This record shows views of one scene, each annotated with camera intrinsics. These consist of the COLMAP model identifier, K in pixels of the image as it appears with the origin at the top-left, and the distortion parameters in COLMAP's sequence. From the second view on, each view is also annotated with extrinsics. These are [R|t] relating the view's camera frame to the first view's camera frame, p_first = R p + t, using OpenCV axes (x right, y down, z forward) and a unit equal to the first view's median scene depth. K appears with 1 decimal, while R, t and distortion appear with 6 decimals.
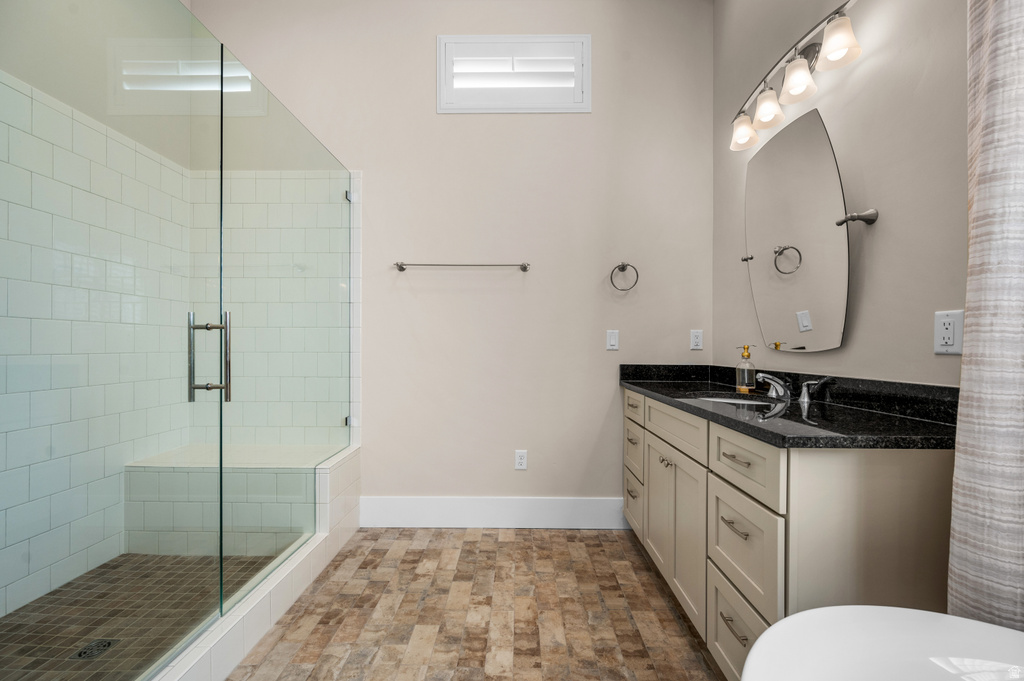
lens RADIAL K [[407.5, 0, 514.4], [0, 407.5, 346.7], [0, 0, 1]] dist [-0.000924, 0.000021]
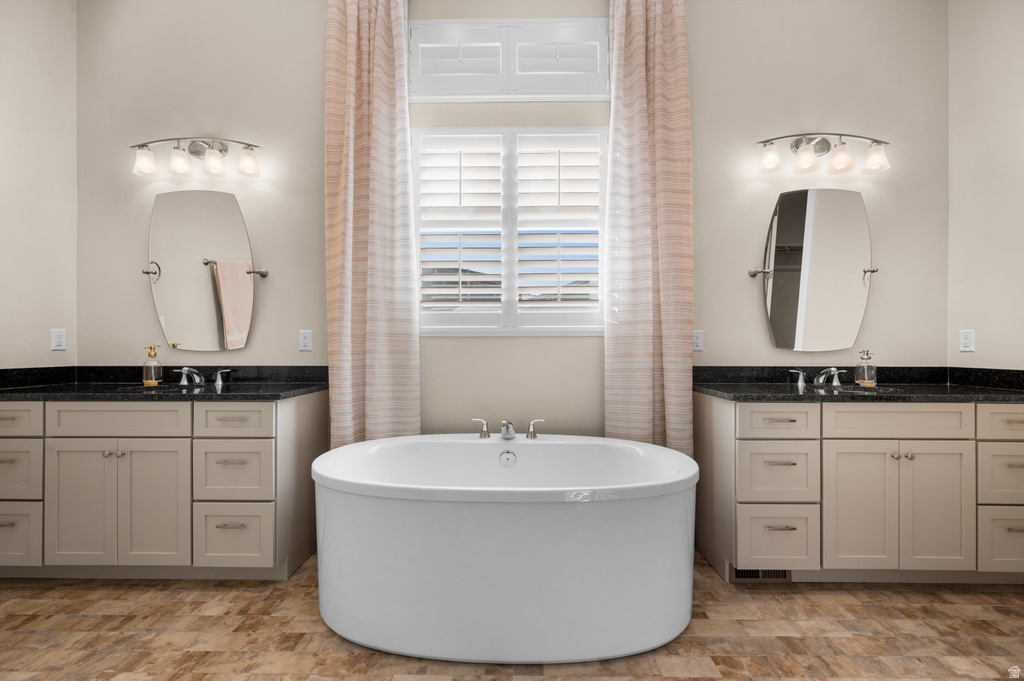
lens RADIAL K [[407.5, 0, 512.2], [0, 407.5, 342.3], [0, 0, 1]] dist [-0.000924, 0.000021]
pose [[0.008965, 0.000000, 0.999960, -0.742407], [0.000588, 1.000000, -0.000005, -0.016383], [-0.999960, 0.000588, 0.008965, -0.075709]]
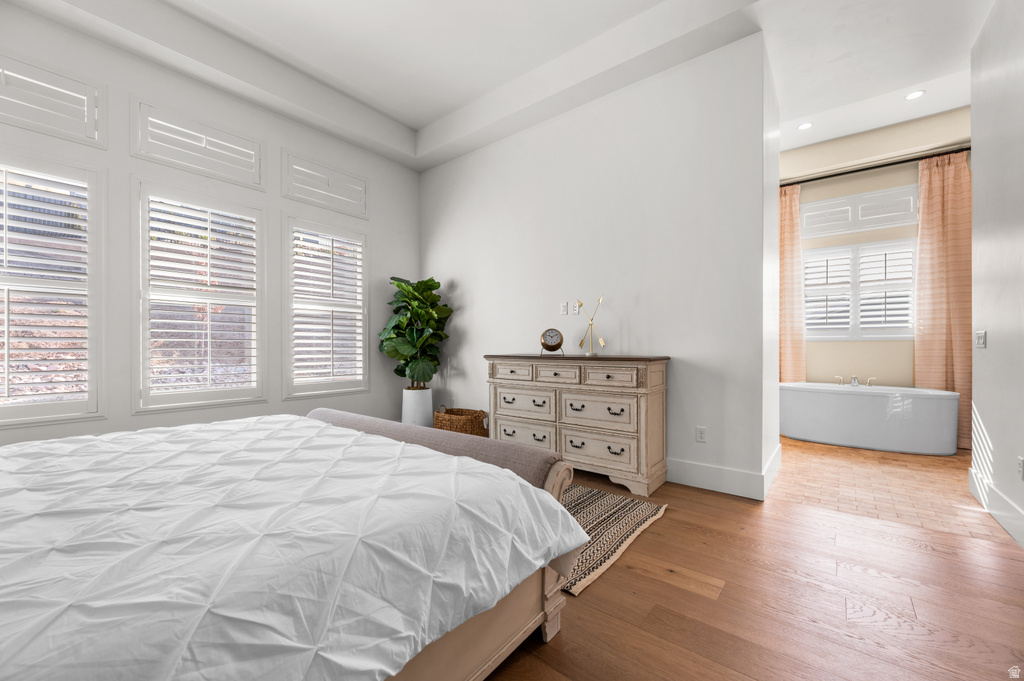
lens RADIAL K [[407.5, 0, 515.4], [0, 407.5, 344.0], [0, 0, 1]] dist [-0.000924, 0.000021]
pose [[0.614006, -0.000221, 0.789301, -3.394646], [0.001425, 0.999999, -0.000829, -0.014449], [-0.789300, 0.001633, 0.614006, 0.088077]]
